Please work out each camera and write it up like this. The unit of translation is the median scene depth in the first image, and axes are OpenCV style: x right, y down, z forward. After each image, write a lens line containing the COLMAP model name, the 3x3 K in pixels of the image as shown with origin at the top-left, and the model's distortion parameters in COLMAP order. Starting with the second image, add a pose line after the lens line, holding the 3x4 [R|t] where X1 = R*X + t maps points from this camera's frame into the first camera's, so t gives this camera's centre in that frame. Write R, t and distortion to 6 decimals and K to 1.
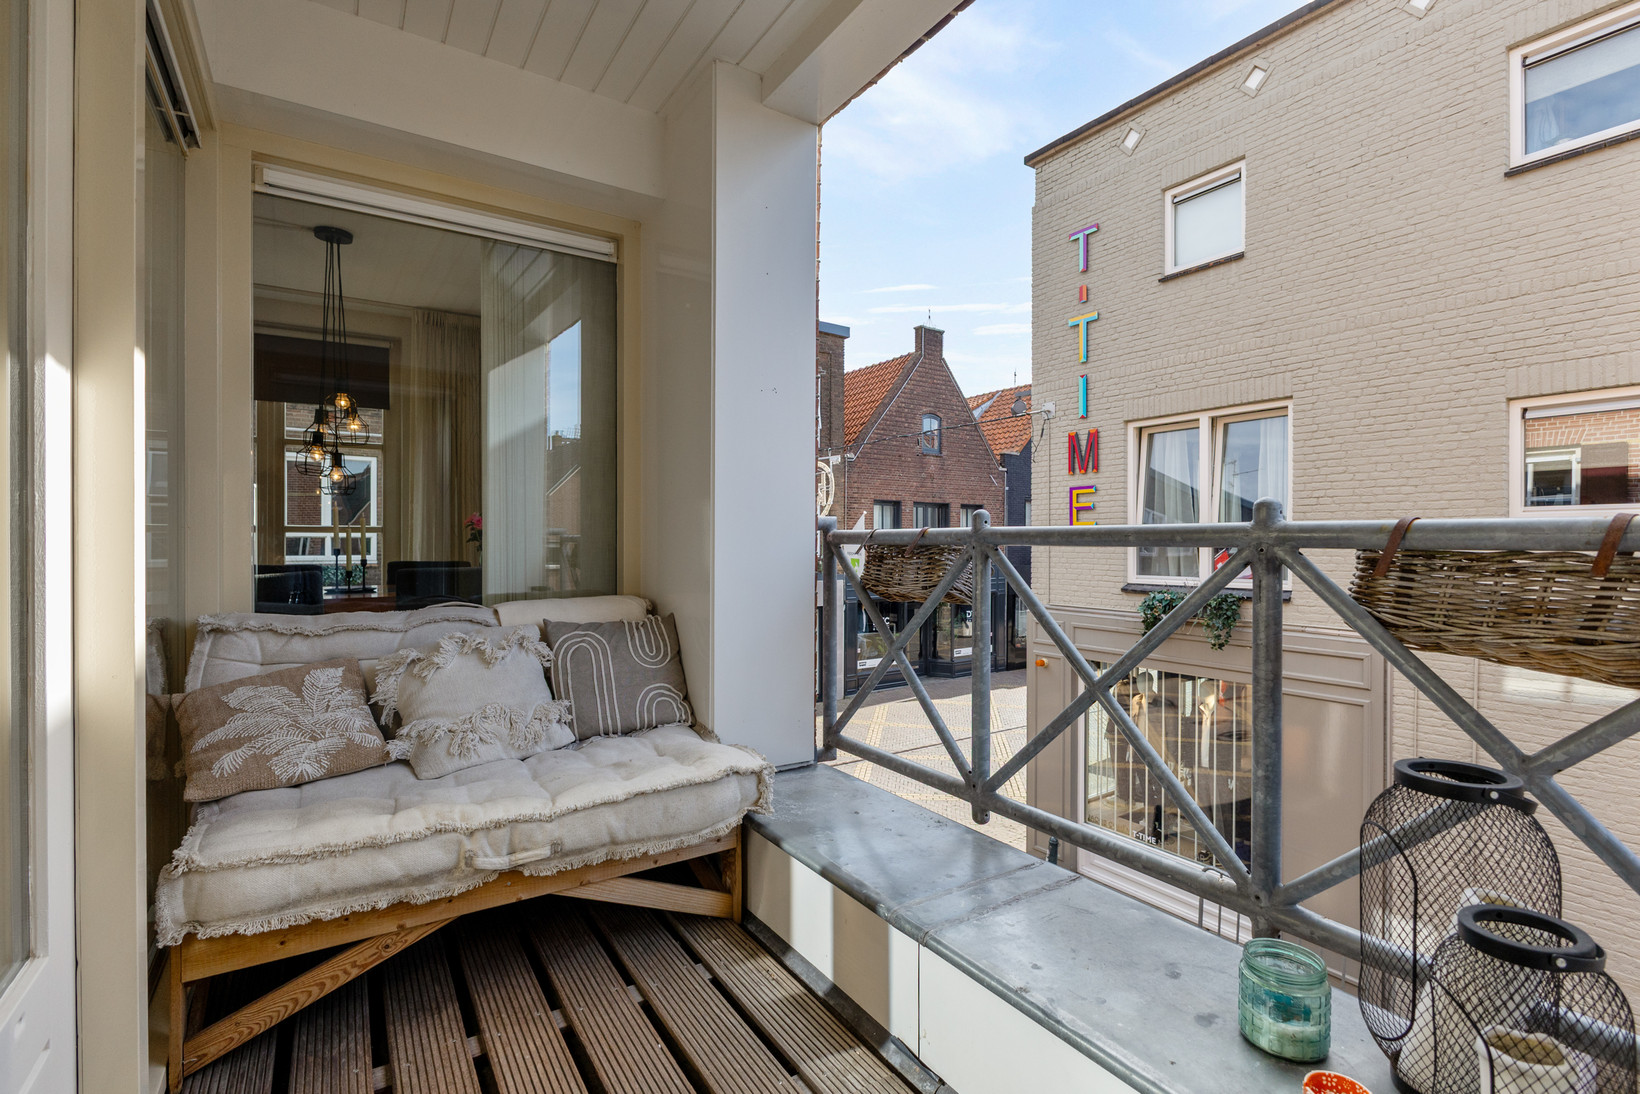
lens RADIAL K [[778.8, 0, 817.9], [0, 778.8, 540.4], [0, 0, 1]] dist [0.002081, -0.000739]
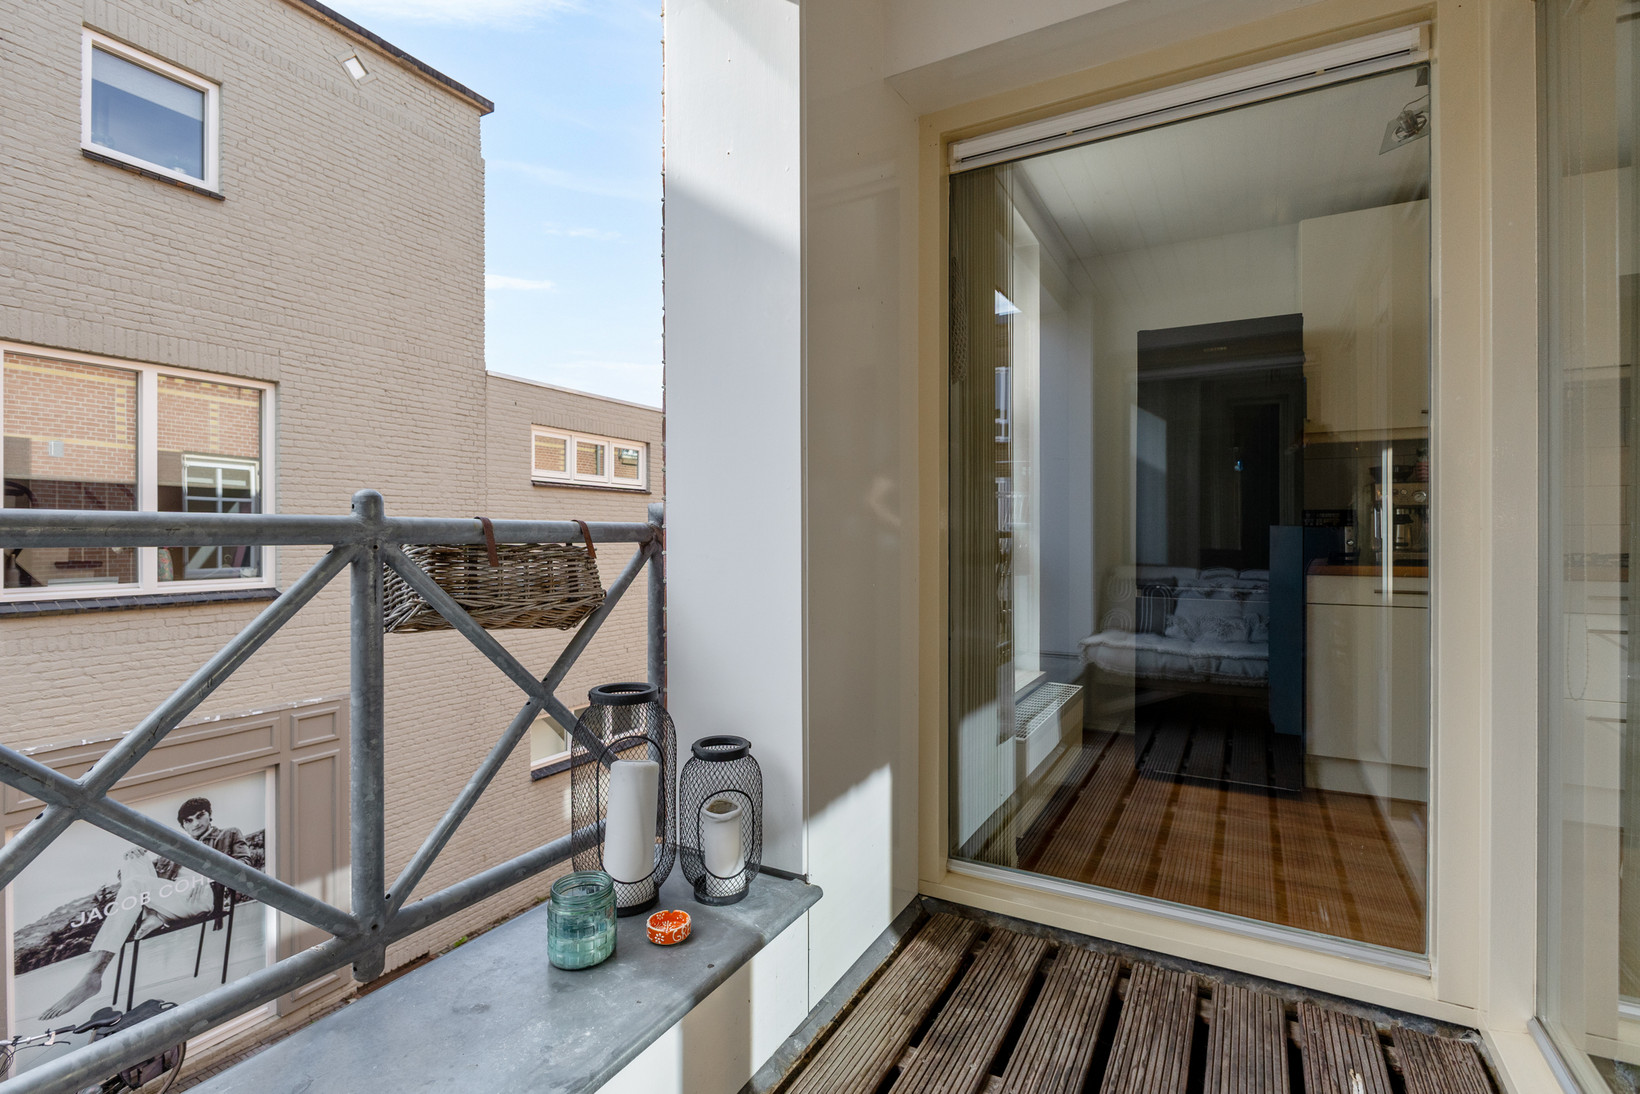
lens RADIAL K [[778.8, 0, 832.2], [0, 778.8, 533.2], [0, 0, 1]] dist [0.002081, -0.000739]
pose [[-0.489116, 0.000142, 0.872219, -0.095788], [-0.002775, 0.999995, -0.001718, -0.000641], [-0.872214, -0.003261, -0.489113, 0.189891]]
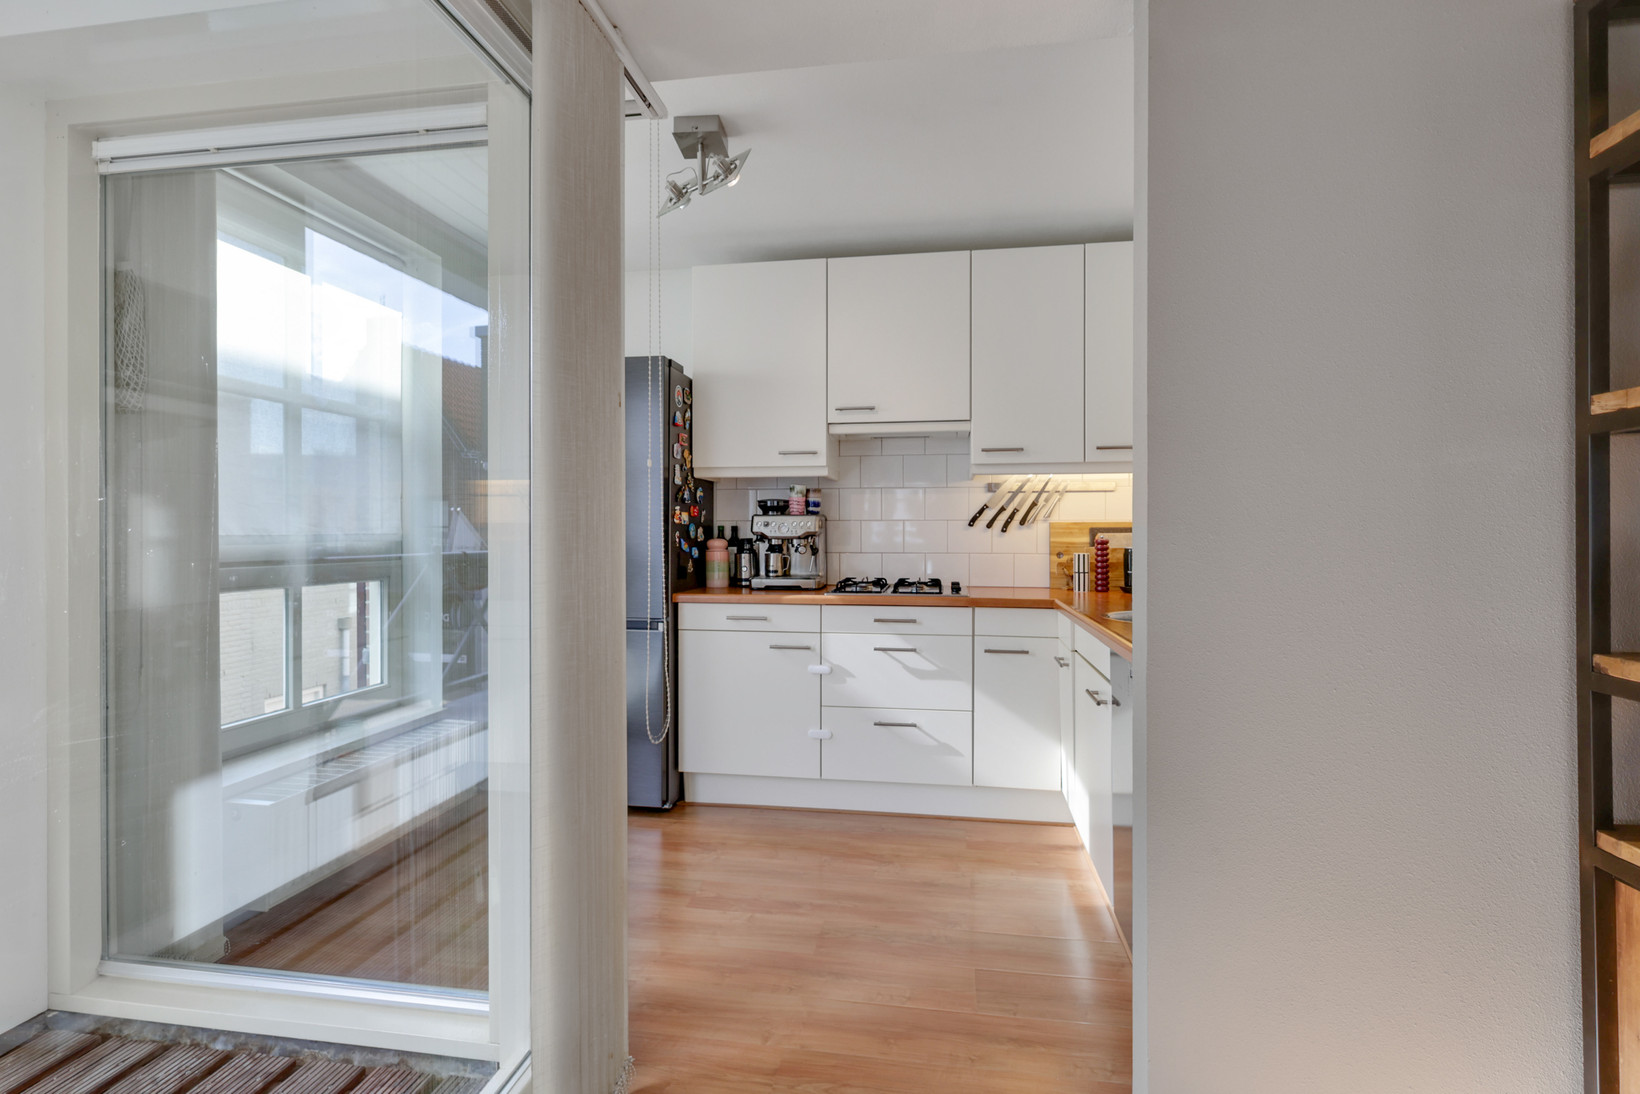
lens RADIAL K [[778.8, 0, 823.6], [0, 778.8, 536.3], [0, 0, 1]] dist [0.002081, -0.000739]
pose [[-0.750126, -0.004567, 0.661280, -0.209724], [-0.001458, 0.999985, 0.005253, -0.020025], [-0.661294, 0.002976, -0.750121, 0.041561]]
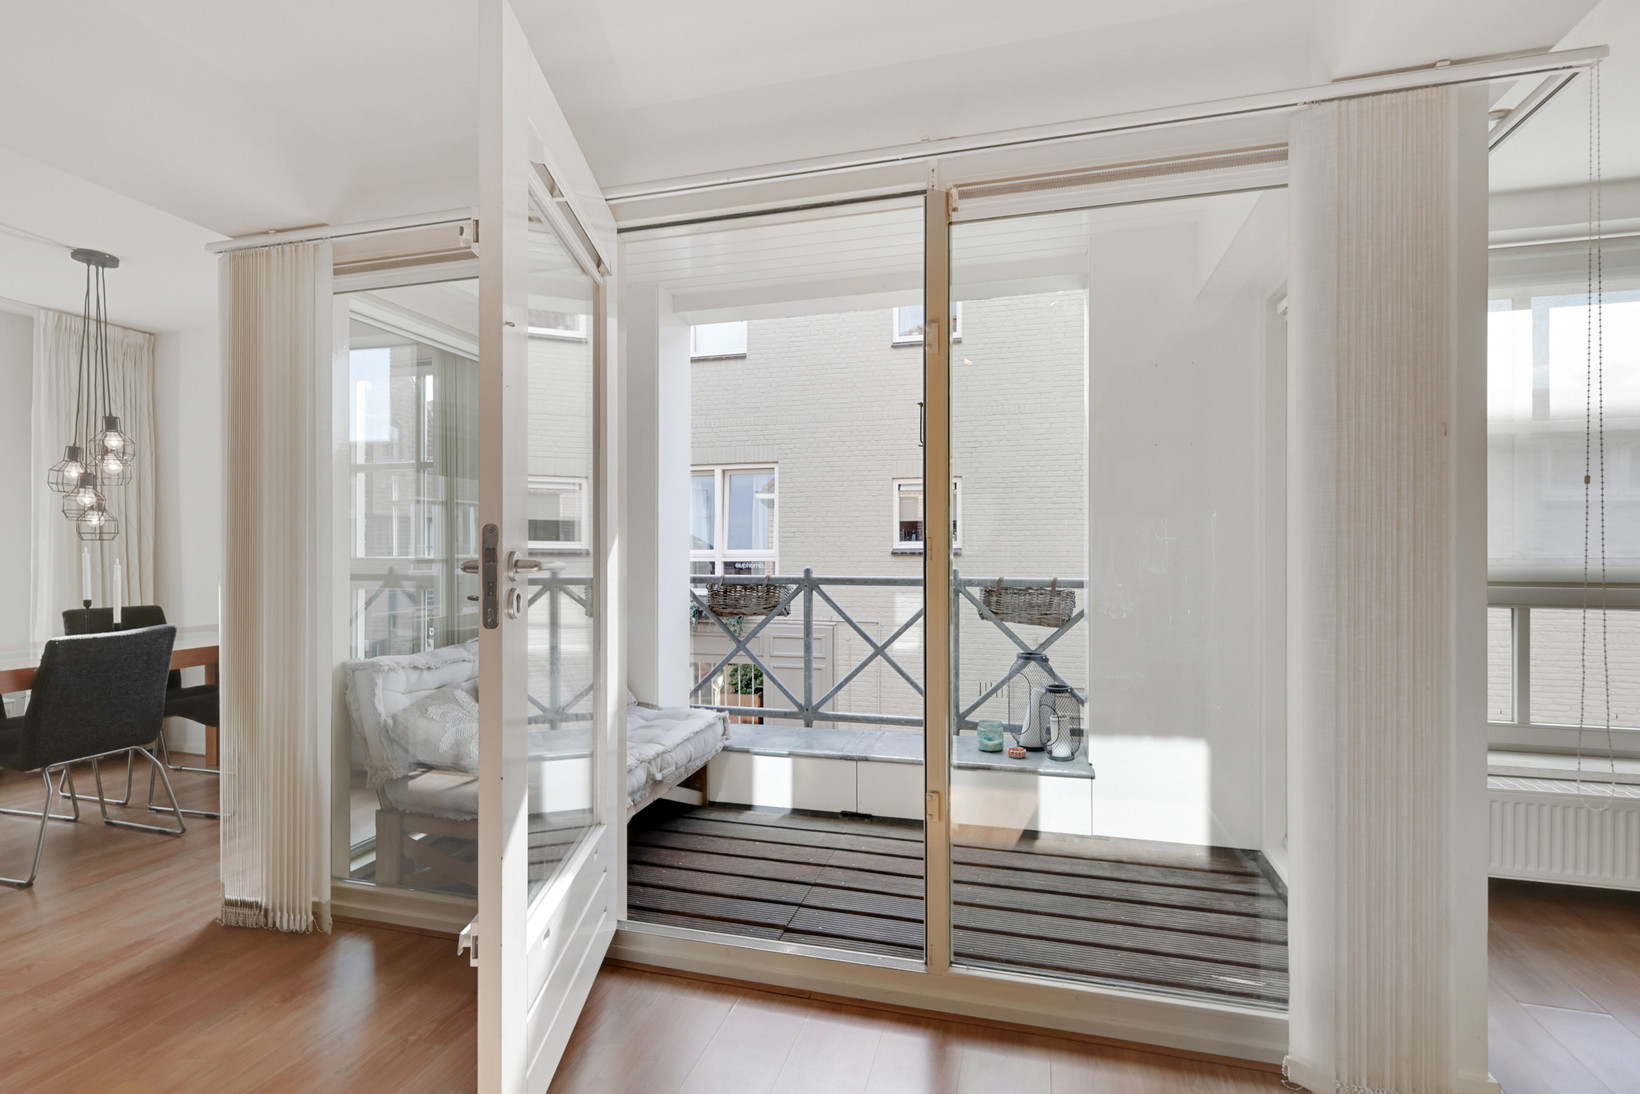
lens RADIAL K [[778.8, 0, 825.0], [0, 778.8, 547.9], [0, 0, 1]] dist [0.002081, -0.000739]
pose [[0.739248, -0.001732, 0.673431, -0.297999], [0.001744, 0.999998, 0.000659, -0.024194], [-0.673431, 0.000687, 0.739250, -0.128230]]
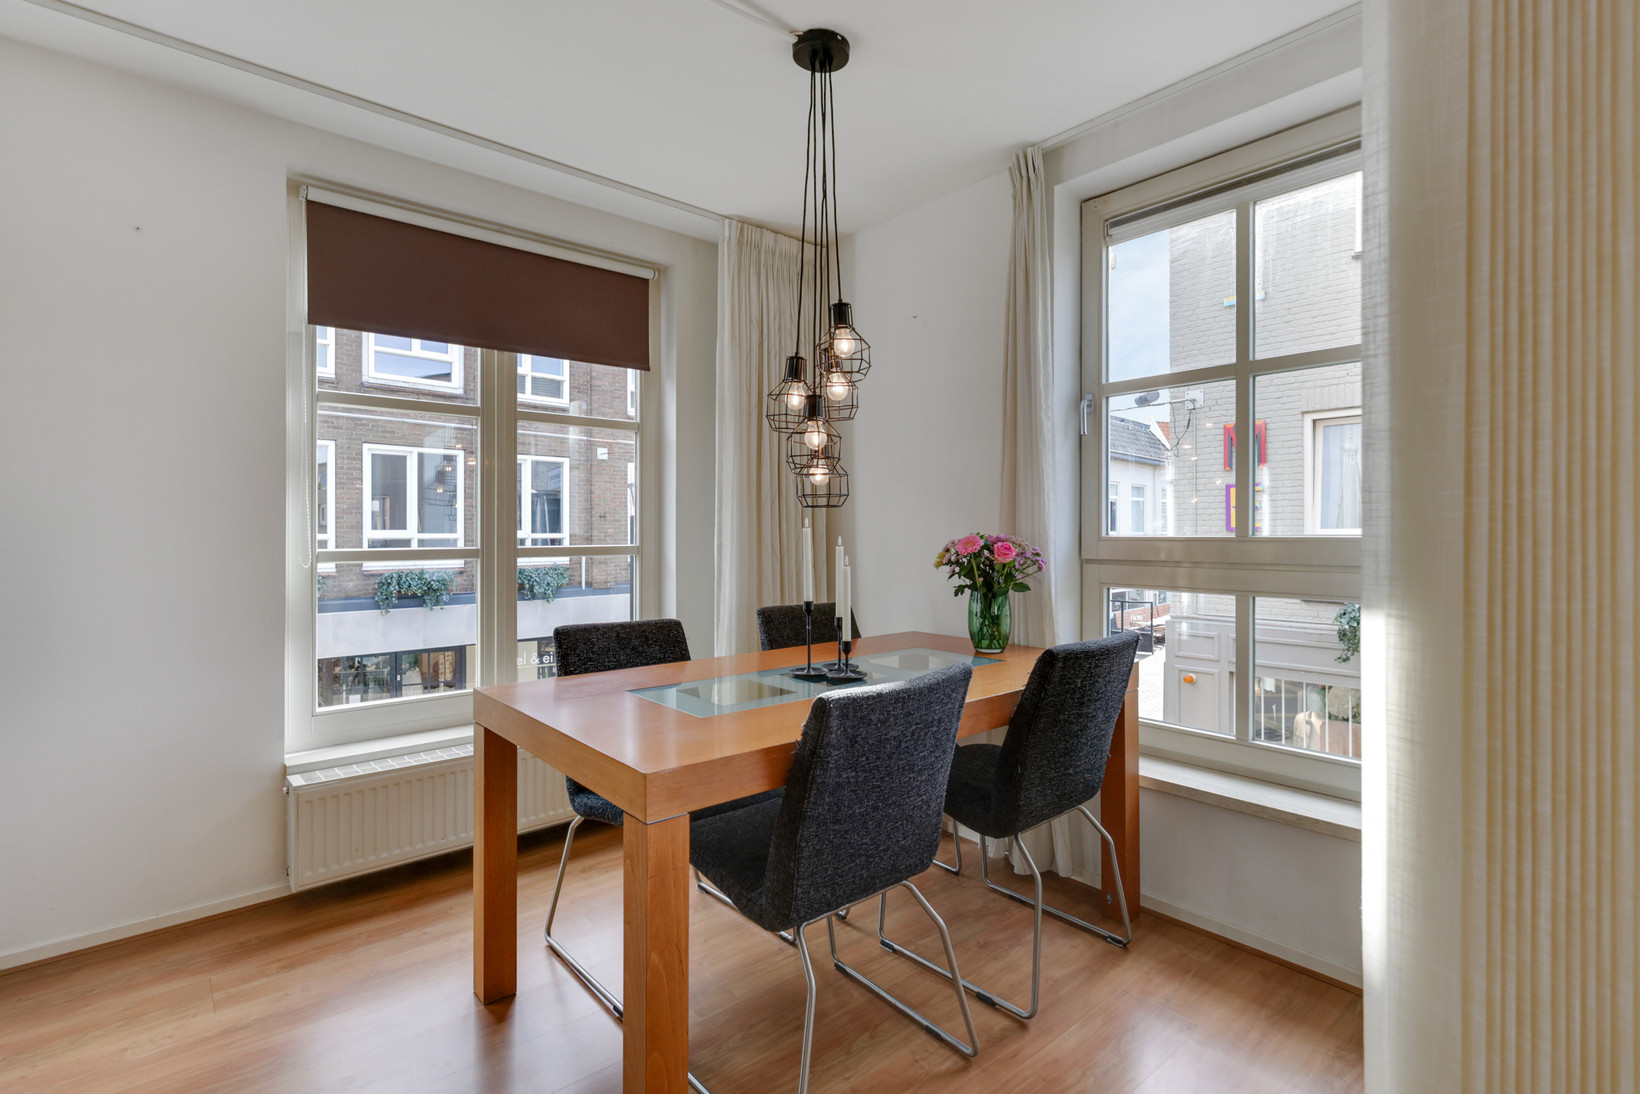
lens RADIAL K [[778.8, 0, 817.0], [0, 778.8, 538.2], [0, 0, 1]] dist [0.002081, -0.000739]
pose [[0.989947, -0.005160, 0.141343, -0.347732], [0.003897, 0.999950, 0.009206, -0.020320], [-0.141383, -0.008563, 0.989918, 0.215877]]
